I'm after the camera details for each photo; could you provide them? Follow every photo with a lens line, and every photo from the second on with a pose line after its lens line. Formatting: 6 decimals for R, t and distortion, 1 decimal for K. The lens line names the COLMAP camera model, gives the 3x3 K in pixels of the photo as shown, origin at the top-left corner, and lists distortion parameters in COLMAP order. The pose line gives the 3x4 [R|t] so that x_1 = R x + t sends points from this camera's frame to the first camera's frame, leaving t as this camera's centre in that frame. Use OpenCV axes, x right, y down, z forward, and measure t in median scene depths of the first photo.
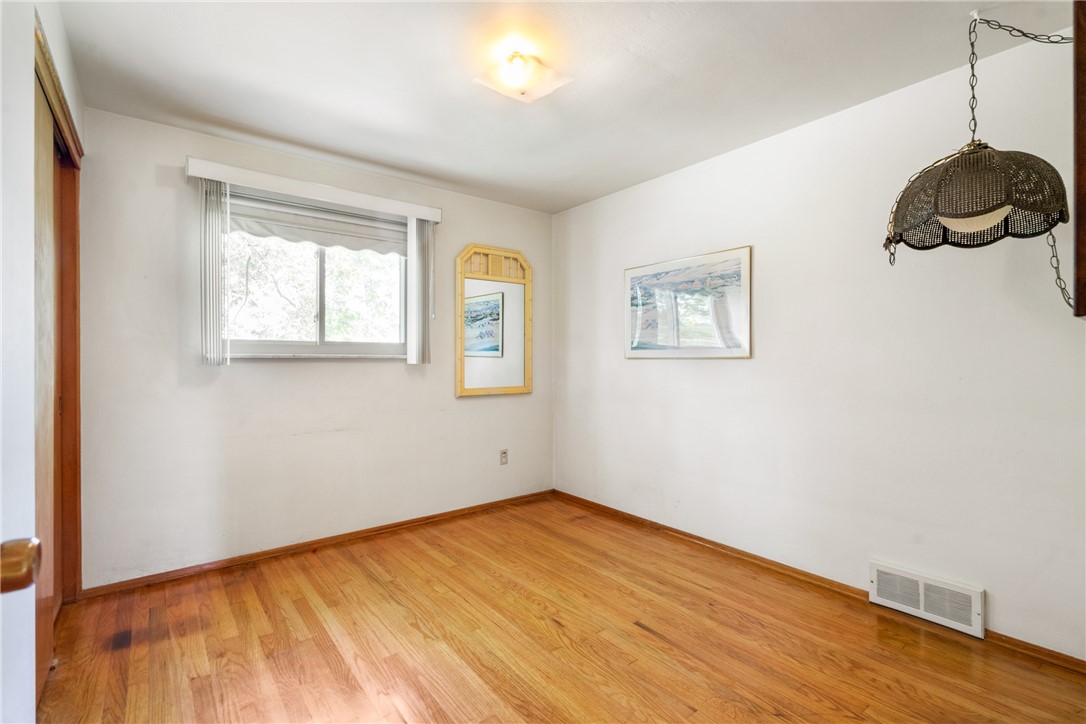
lens RADIAL K [[495.4, 0, 542.0], [0, 495.4, 360.0], [0, 0, 1]] dist [-0.000483, 0.001852]
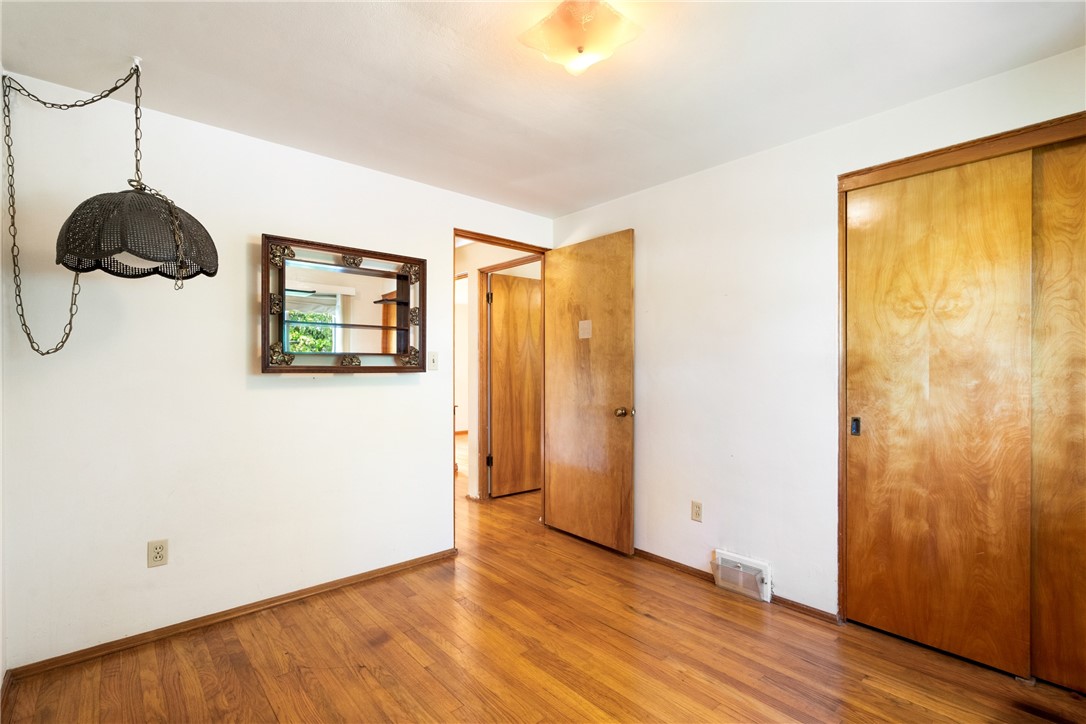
lens RADIAL K [[495.4, 0, 544.1], [0, 495.4, 365.4], [0, 0, 1]] dist [-0.000483, 0.001852]
pose [[-0.998551, 0.002399, -0.053764, 0.069245], [0.002469, 0.999996, -0.001244, -0.047486], [0.053761, -0.001375, -0.998553, 2.018296]]
